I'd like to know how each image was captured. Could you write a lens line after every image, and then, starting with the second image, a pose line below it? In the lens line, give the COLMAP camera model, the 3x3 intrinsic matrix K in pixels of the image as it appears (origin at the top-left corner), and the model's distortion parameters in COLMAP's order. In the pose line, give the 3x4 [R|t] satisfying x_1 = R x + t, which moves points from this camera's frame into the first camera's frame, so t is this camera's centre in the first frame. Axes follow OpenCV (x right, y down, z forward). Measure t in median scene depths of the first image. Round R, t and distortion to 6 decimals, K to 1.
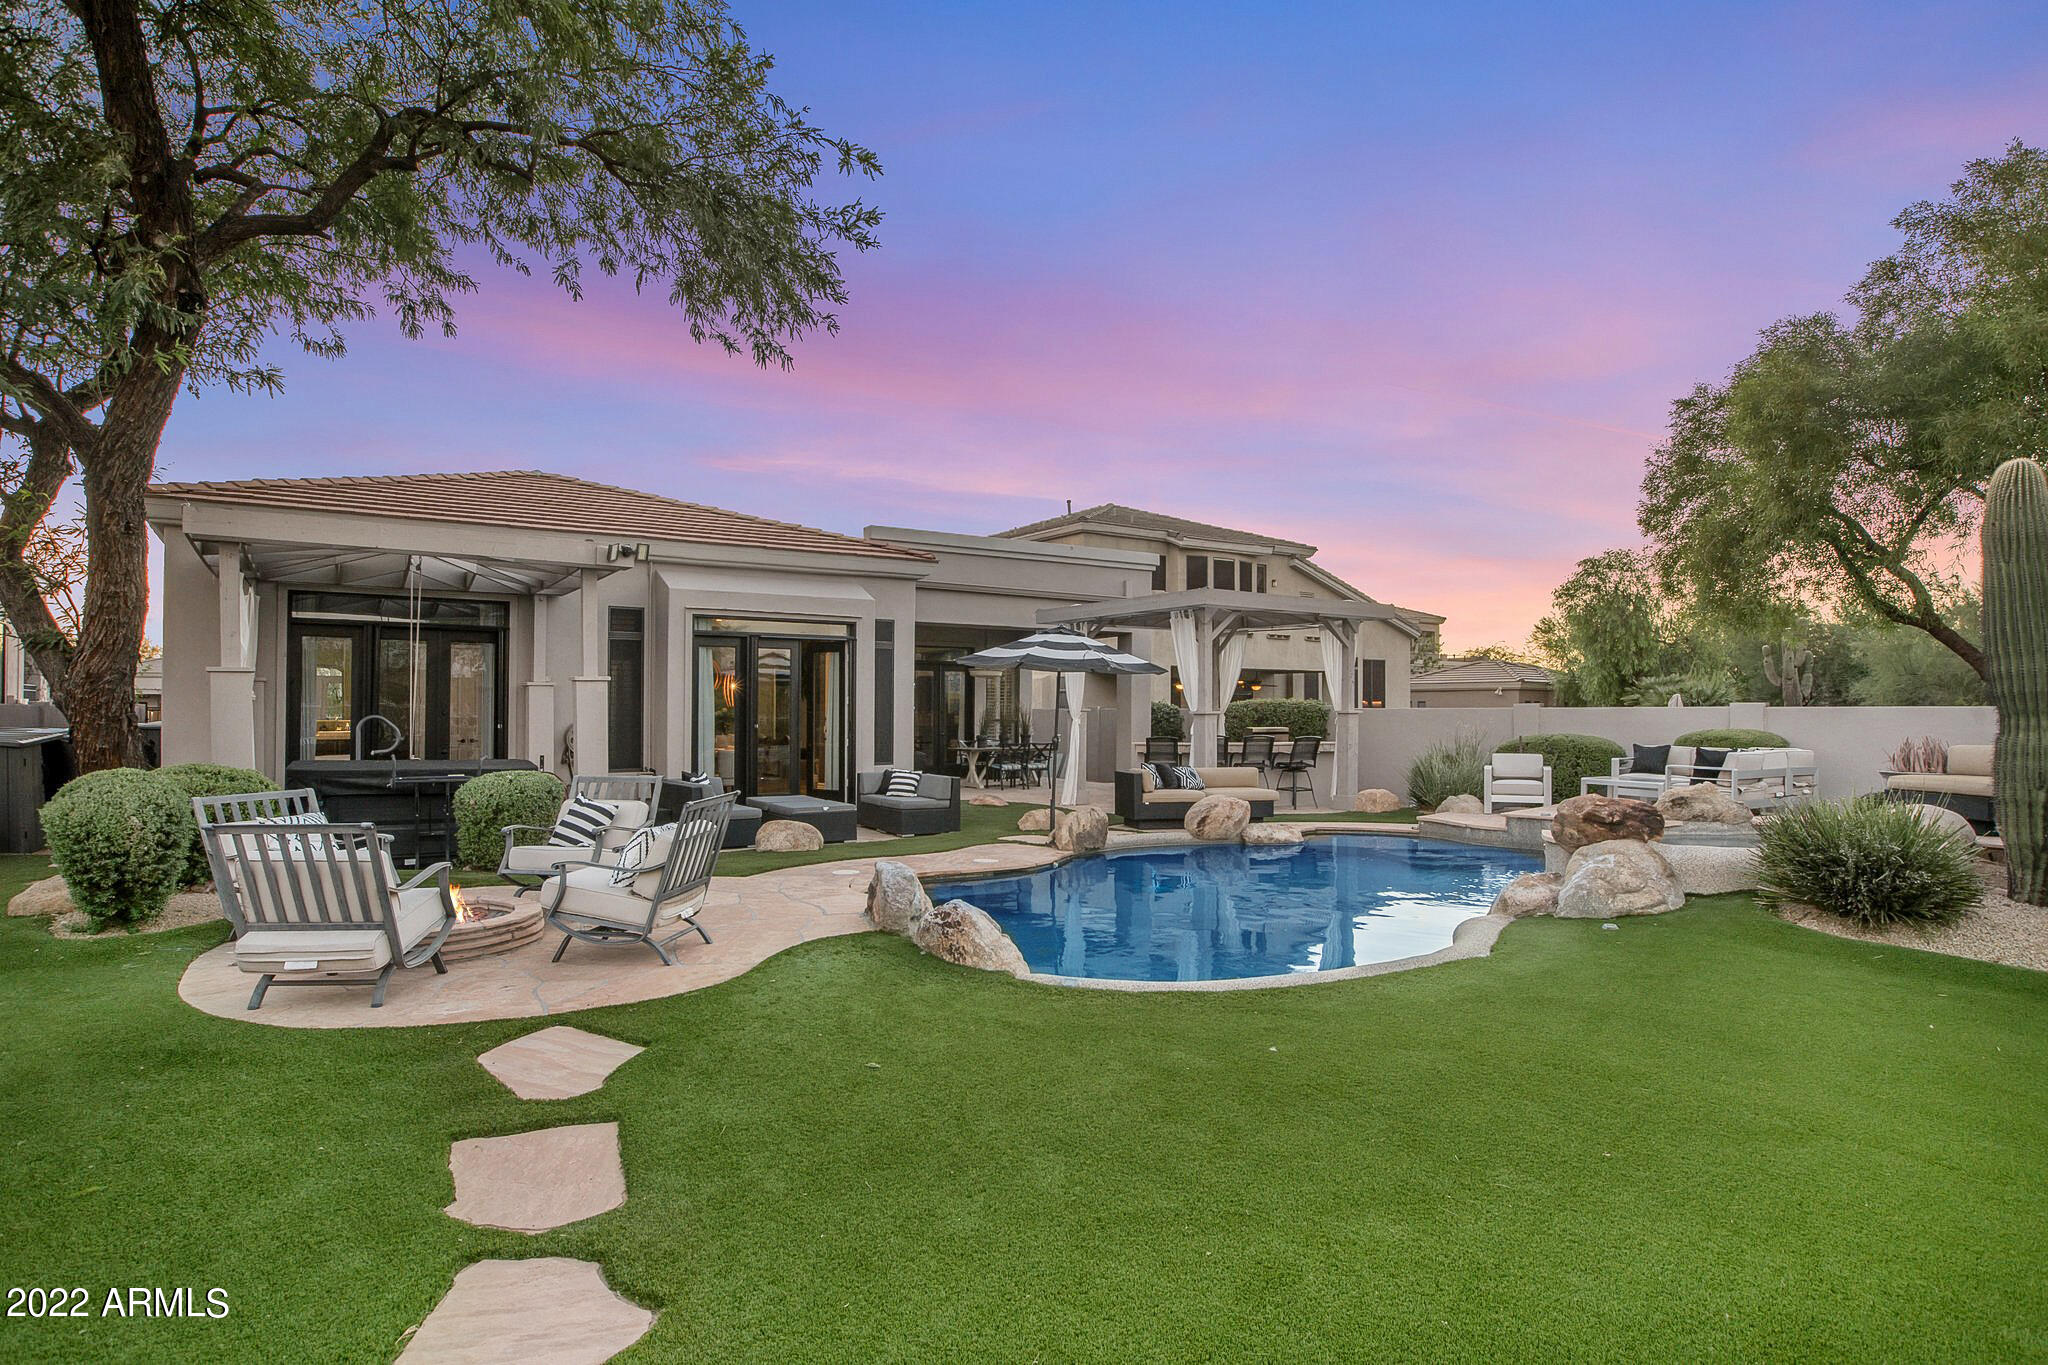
lens RADIAL K [[1167.9, 0, 1020.8], [0, 1167.9, 709.1], [0, 0, 1]] dist [-0.098283, 0.049723]
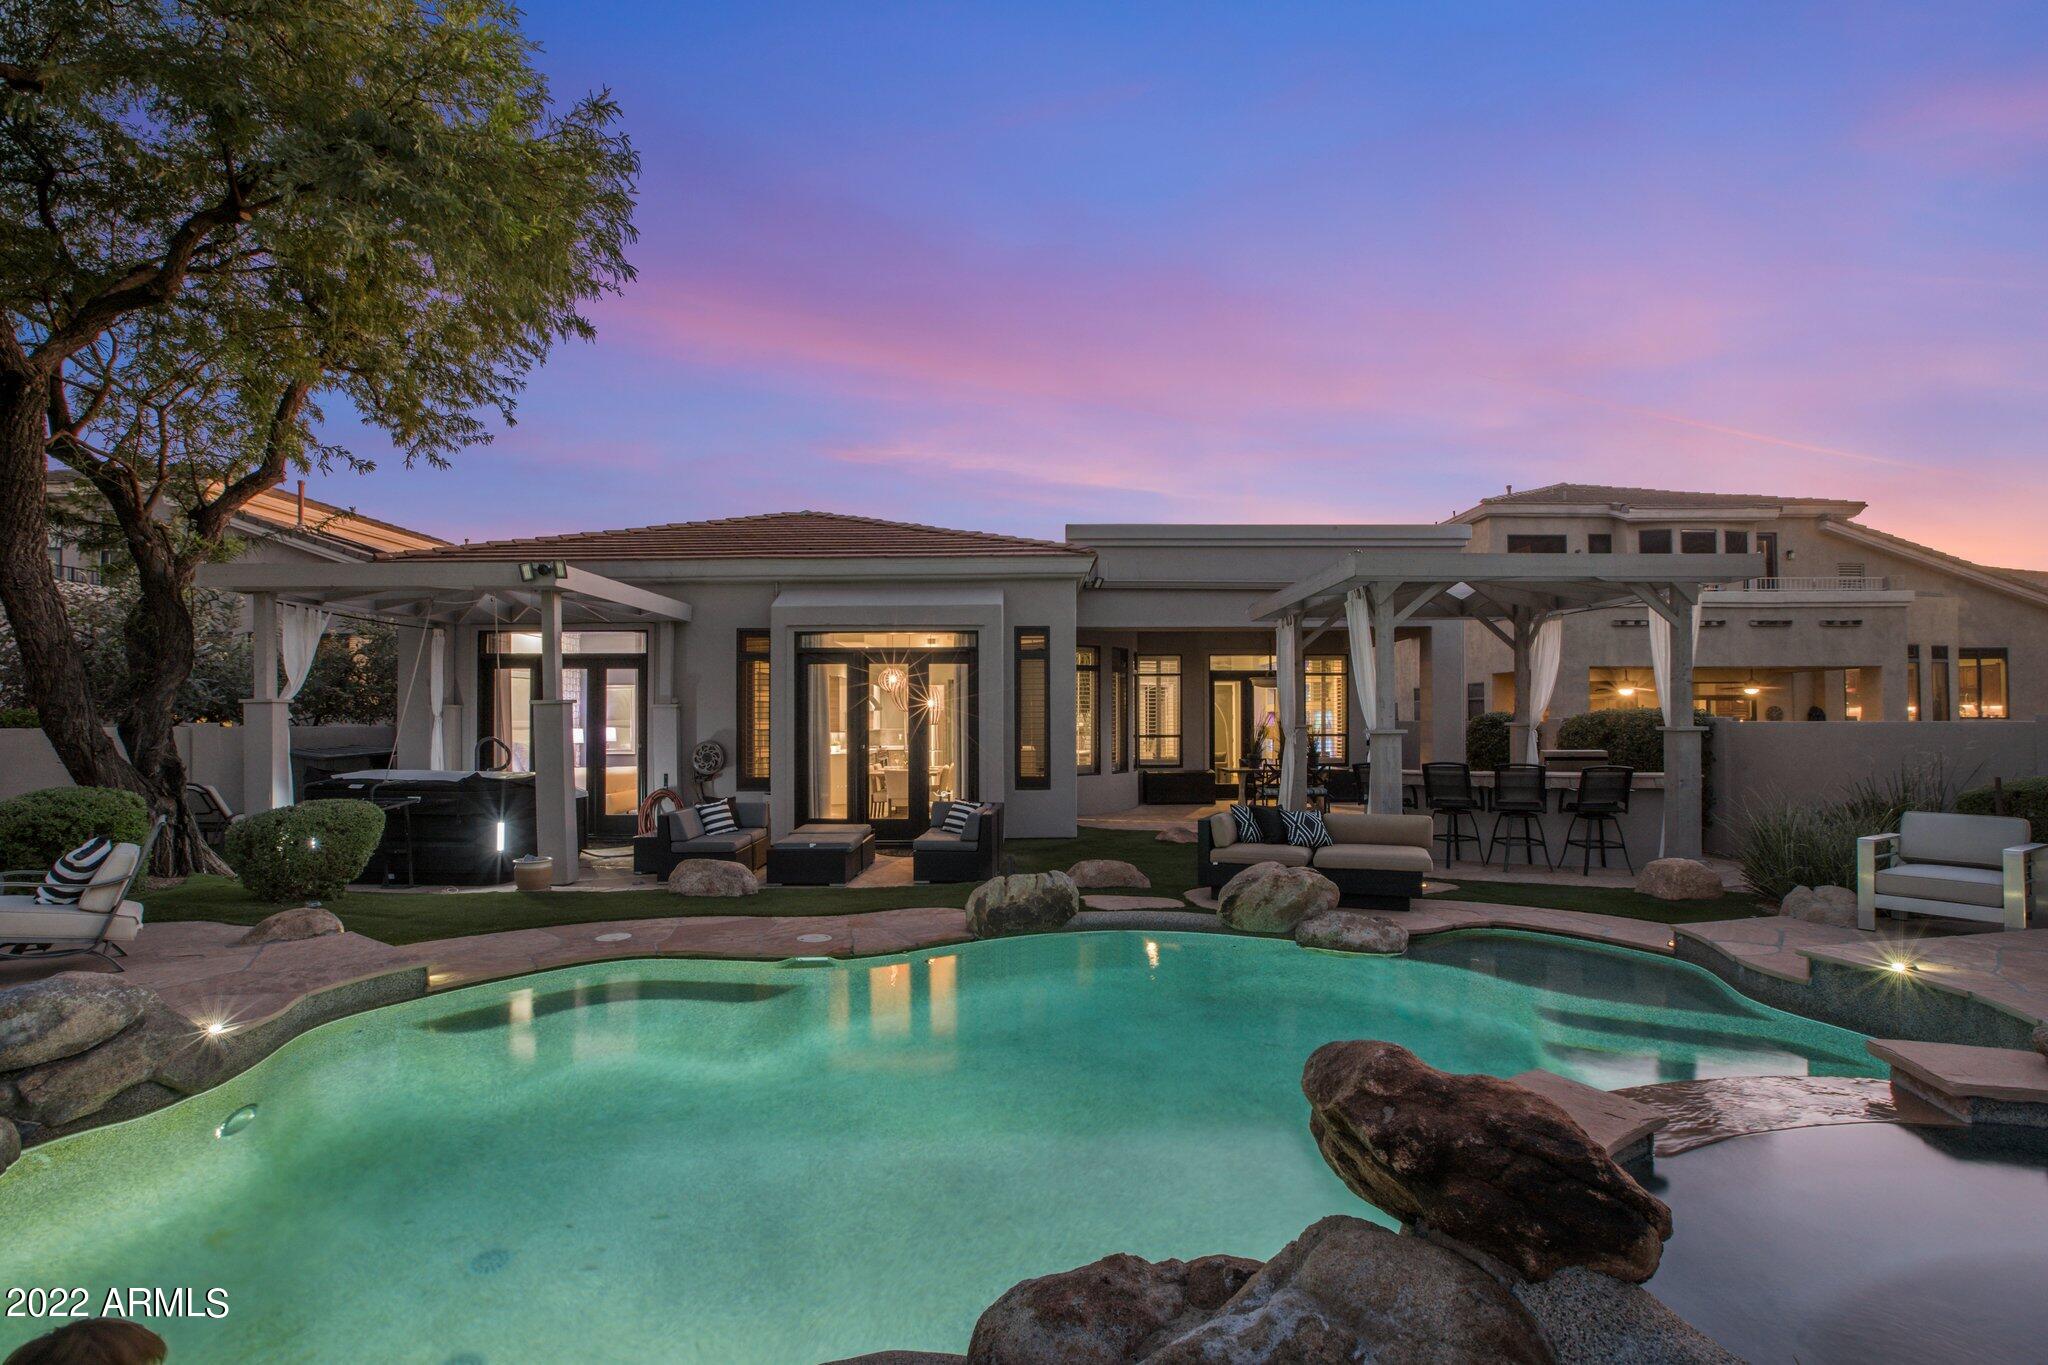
lens RADIAL K [[966.1, 0, 1016.0], [0, 966.1, 687.9], [0, 0, 1]] dist [-0.060751, 0.026969]
pose [[0.826945, -0.022564, -0.561829, 0.344802], [0.006842, 0.999524, -0.030072, -0.008581], [0.562240, 0.021024, 0.826707, 0.458274]]
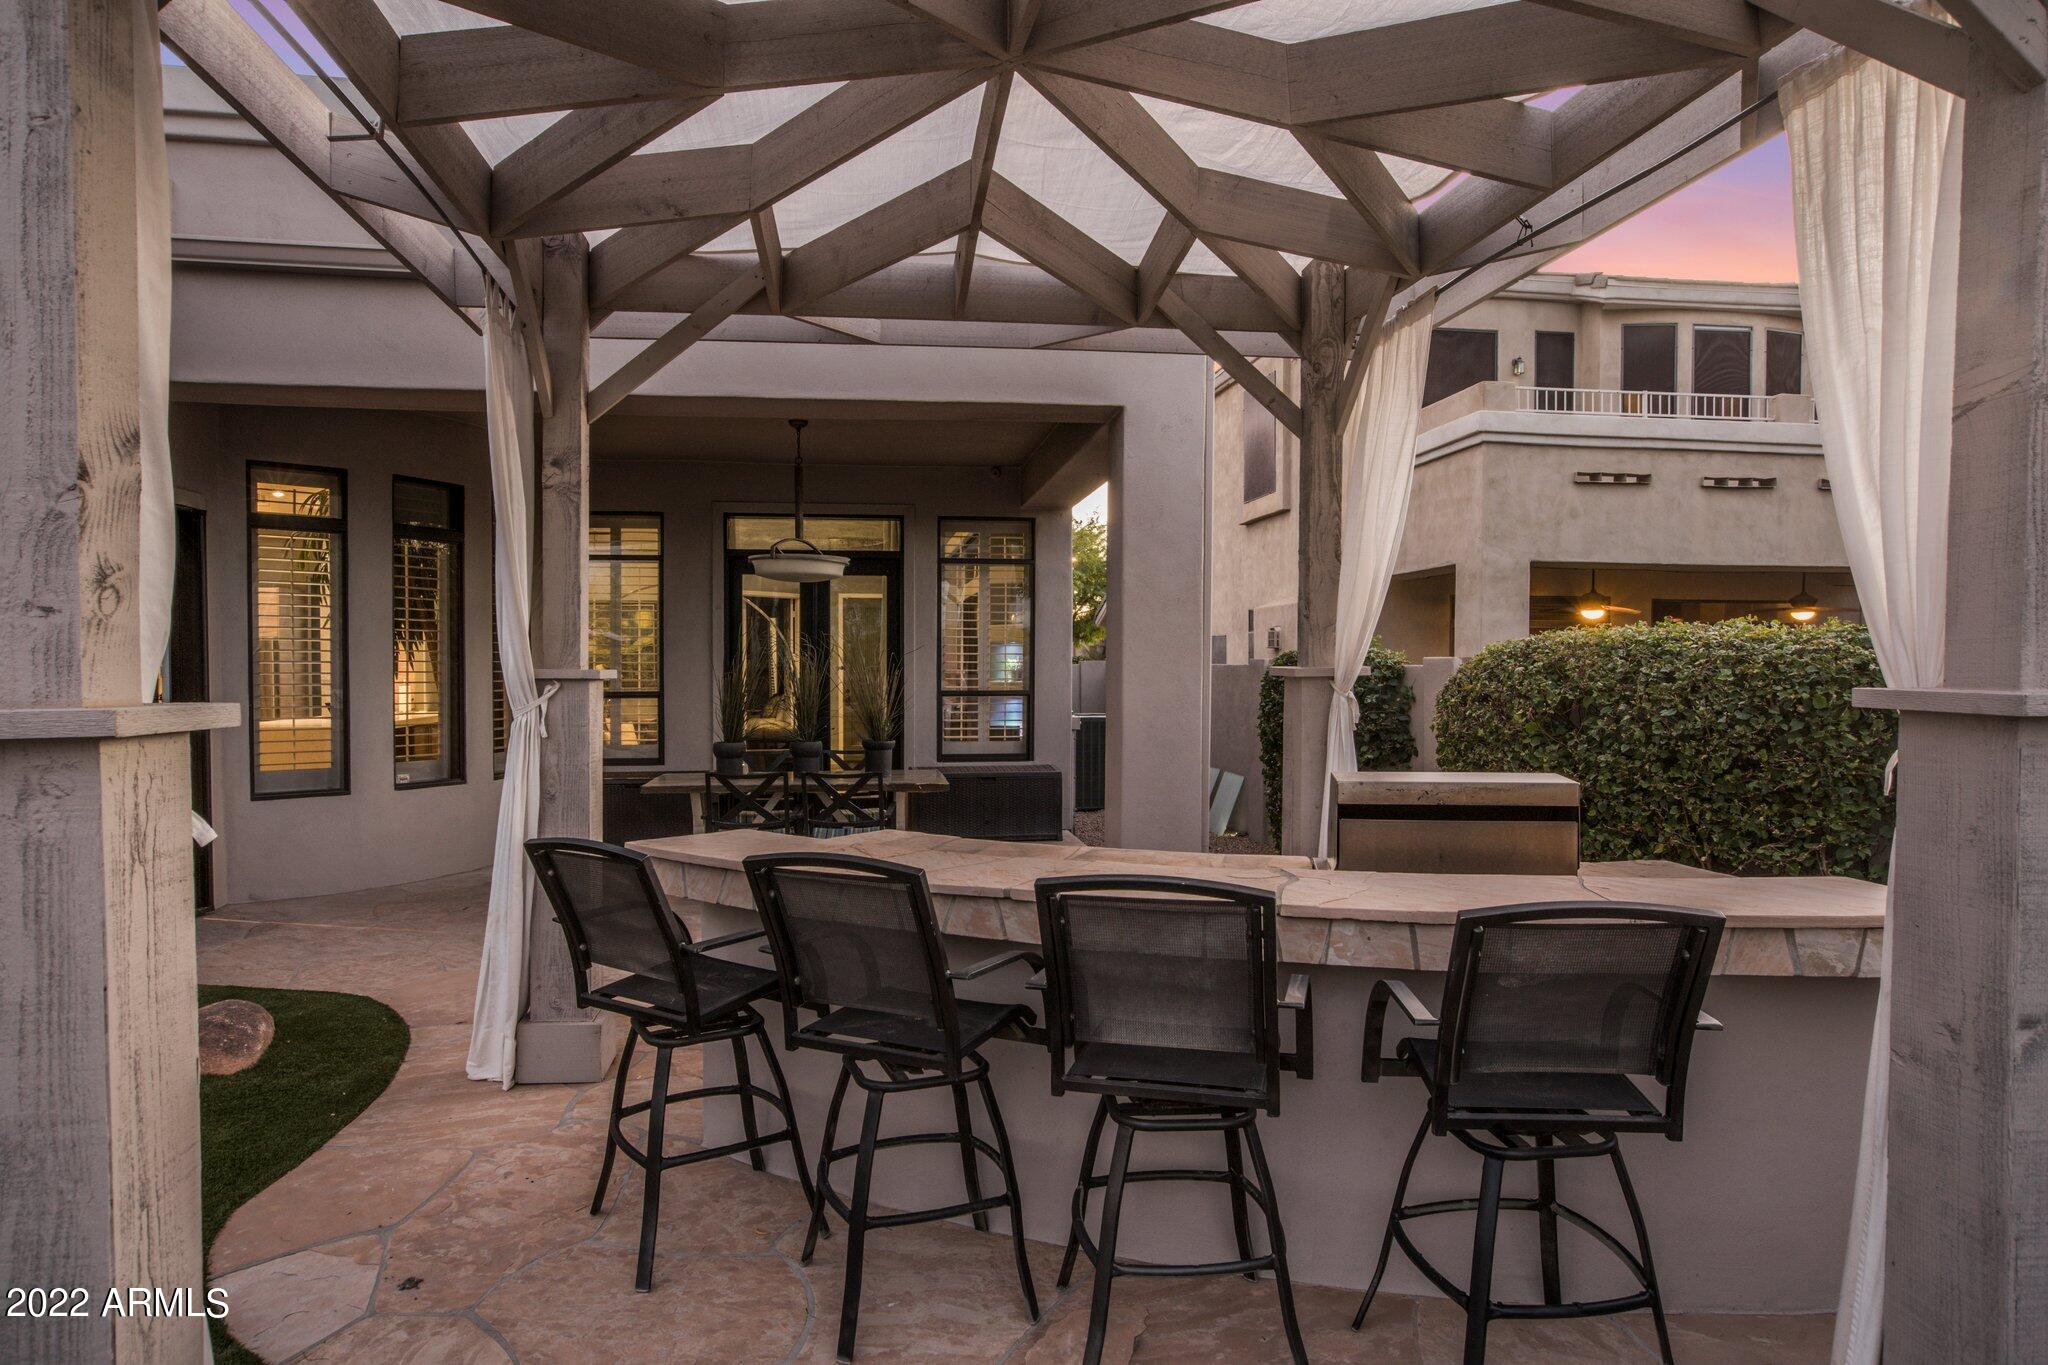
lens RADIAL K [[1205.9, 0, 1020.3], [0, 1205.9, 679.7], [0, 0, 1]] dist [-0.035384, -0.000079]
pose [[0.897579, 0.007722, -0.440786, 0.314415], [-0.000390, 0.999860, 0.016723, -0.001931], [0.440854, -0.014838, 0.897456, 1.084955]]
